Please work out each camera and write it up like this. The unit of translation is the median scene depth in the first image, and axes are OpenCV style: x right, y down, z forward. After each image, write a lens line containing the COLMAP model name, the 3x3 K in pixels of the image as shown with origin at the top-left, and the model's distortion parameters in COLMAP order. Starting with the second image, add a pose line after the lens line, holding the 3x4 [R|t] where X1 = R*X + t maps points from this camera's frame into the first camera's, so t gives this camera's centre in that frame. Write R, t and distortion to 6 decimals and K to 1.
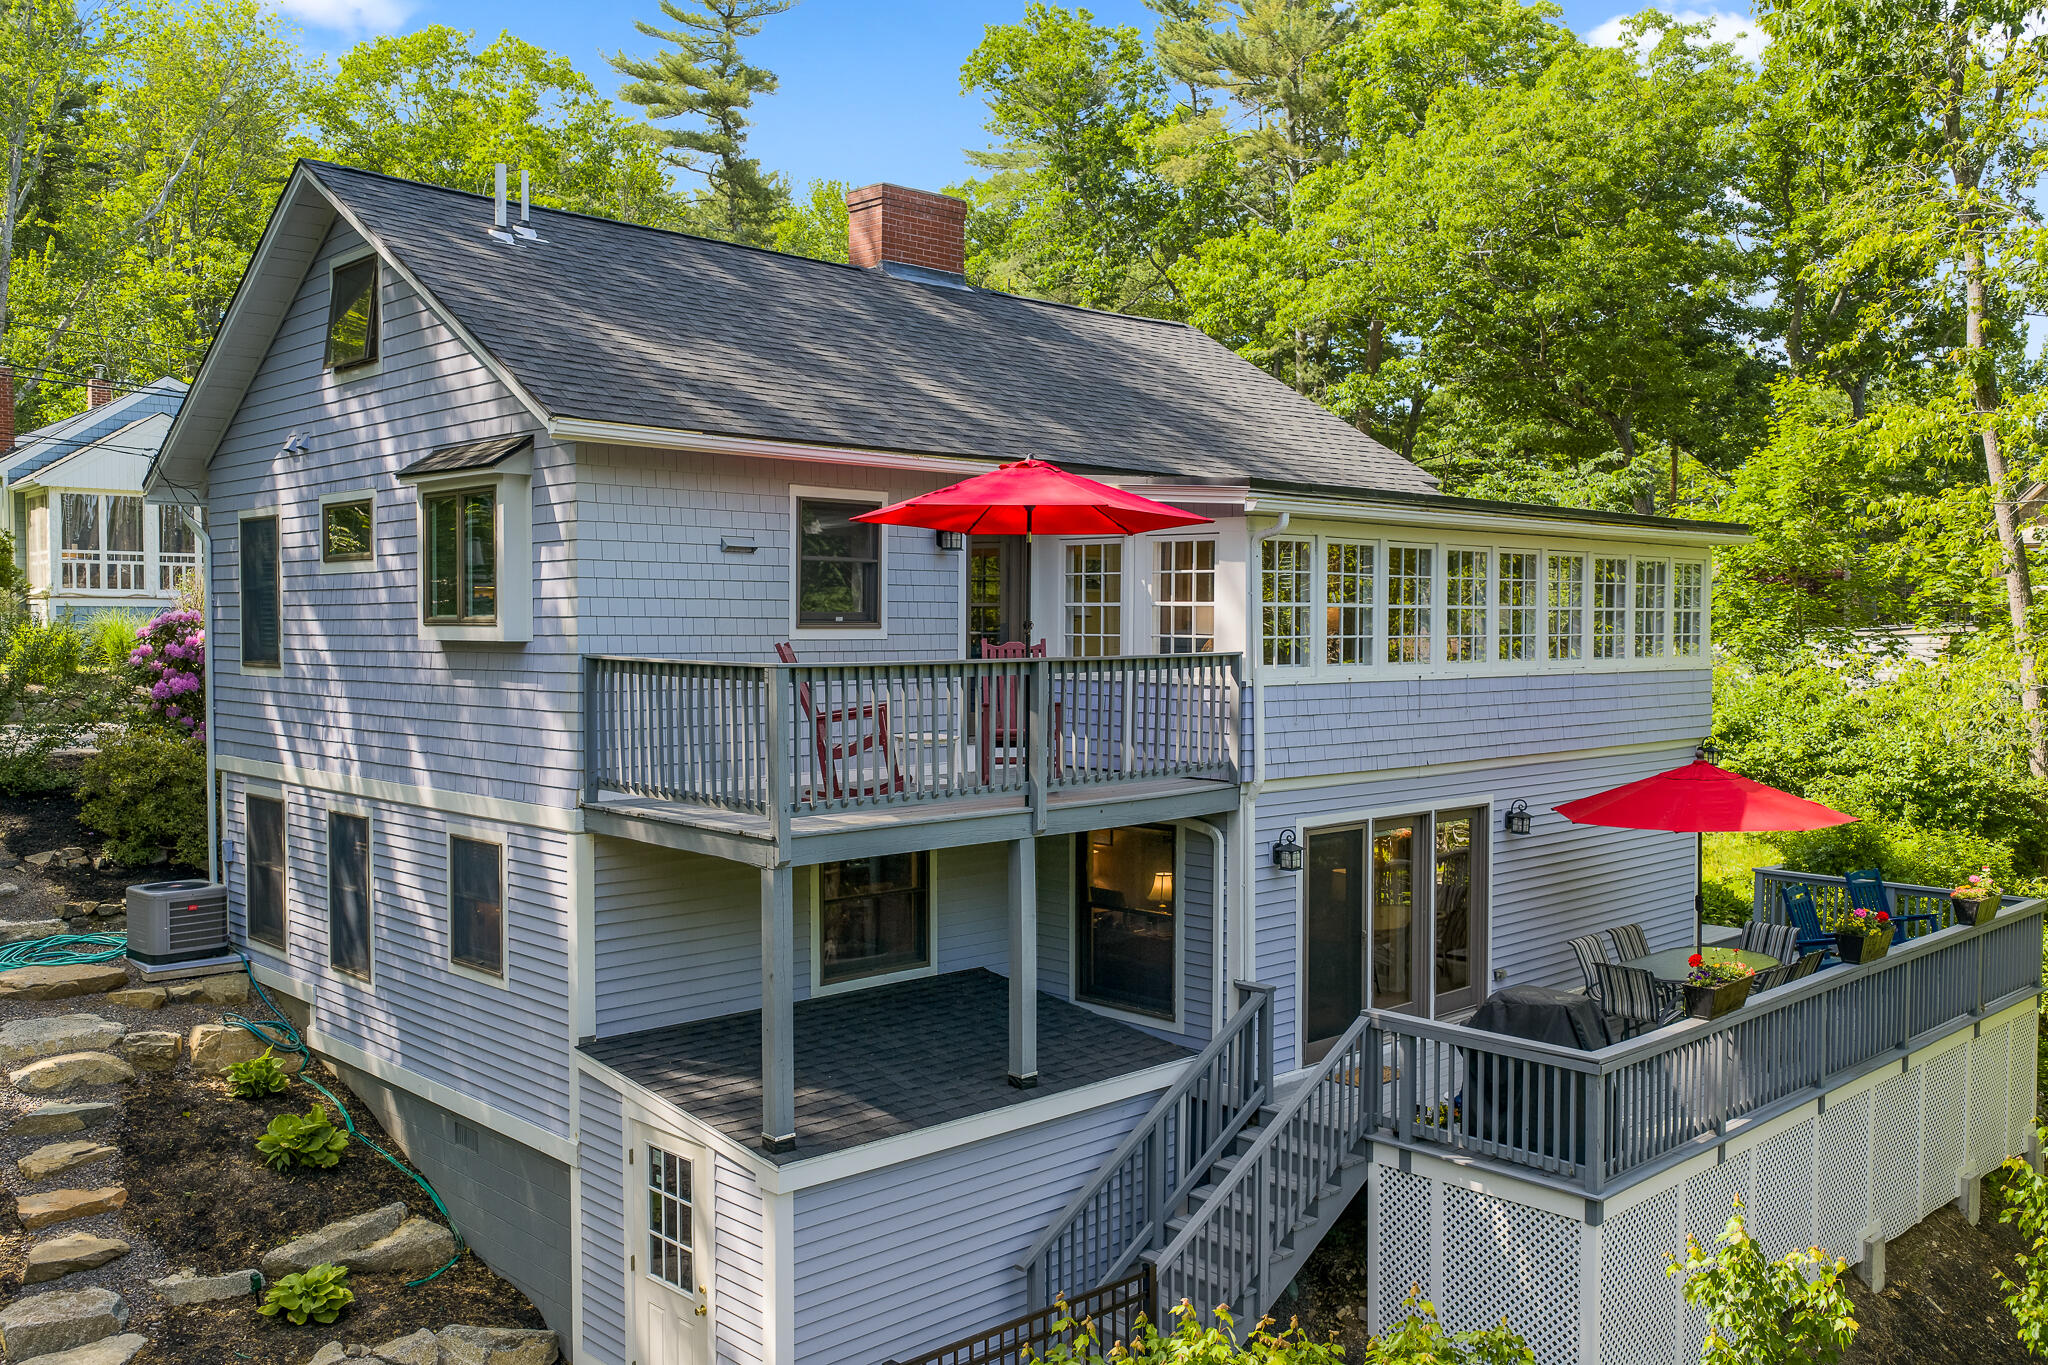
lens RADIAL K [[1694.7, 0, 1024.0], [0, 1694.7, 682.5], [0, 0, 1]] dist [0.010348, -0.020579]
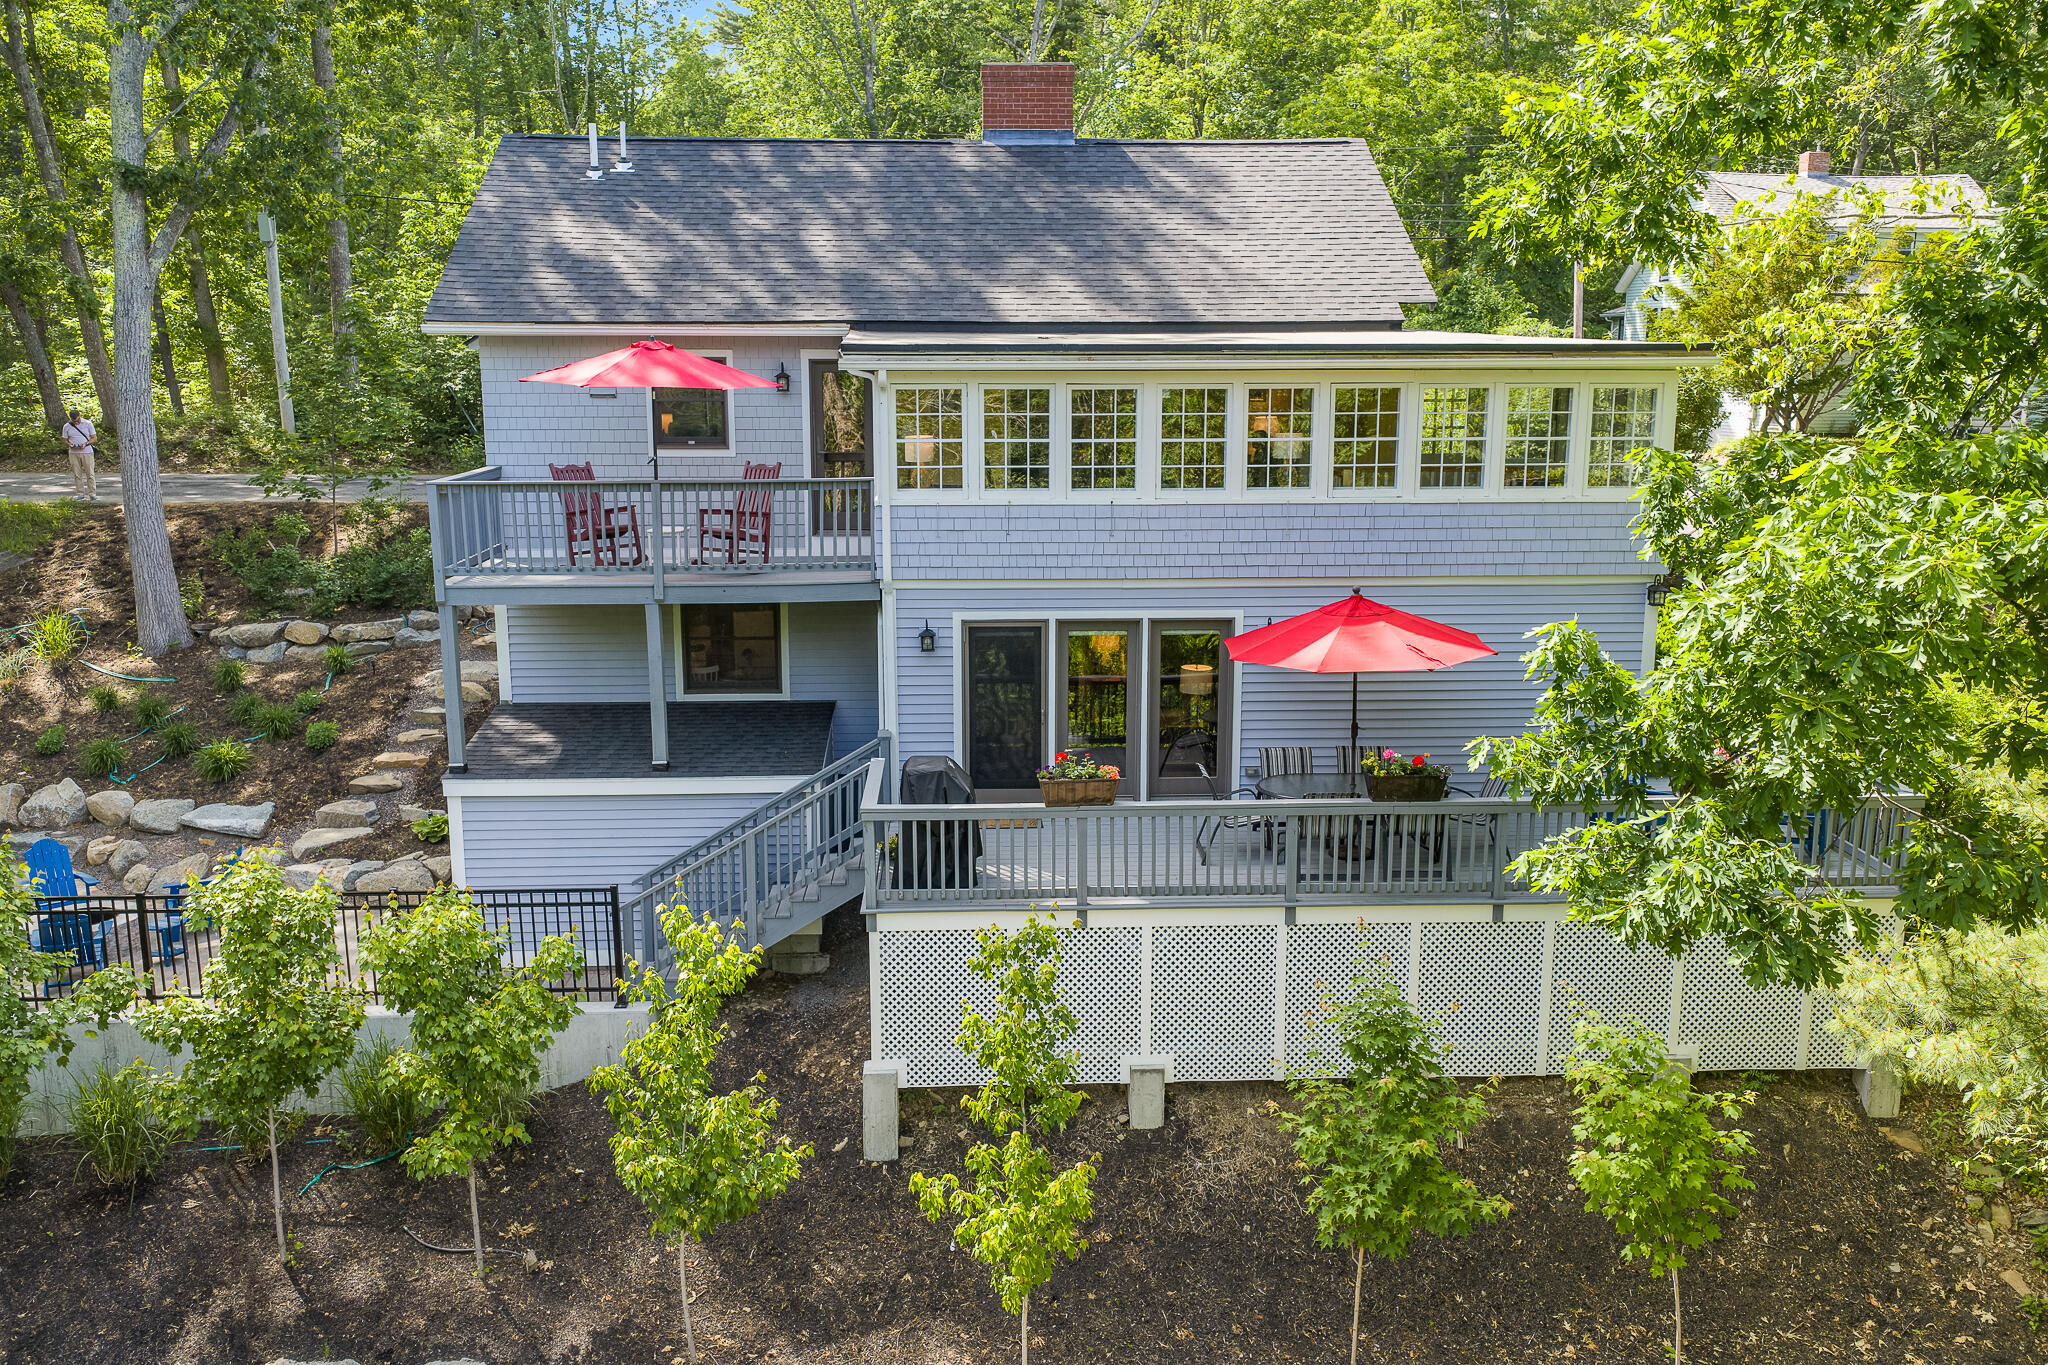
lens RADIAL K [[1694.7, 0, 1024.0], [0, 1694.7, 682.5], [0, 0, 1]] dist [0.010348, -0.020579]
pose [[0.755573, 0.121174, -0.643760, 1.028263], [-0.022967, 0.987038, 0.158834, -0.069886], [0.654662, -0.105225, 0.748562, 0.092006]]
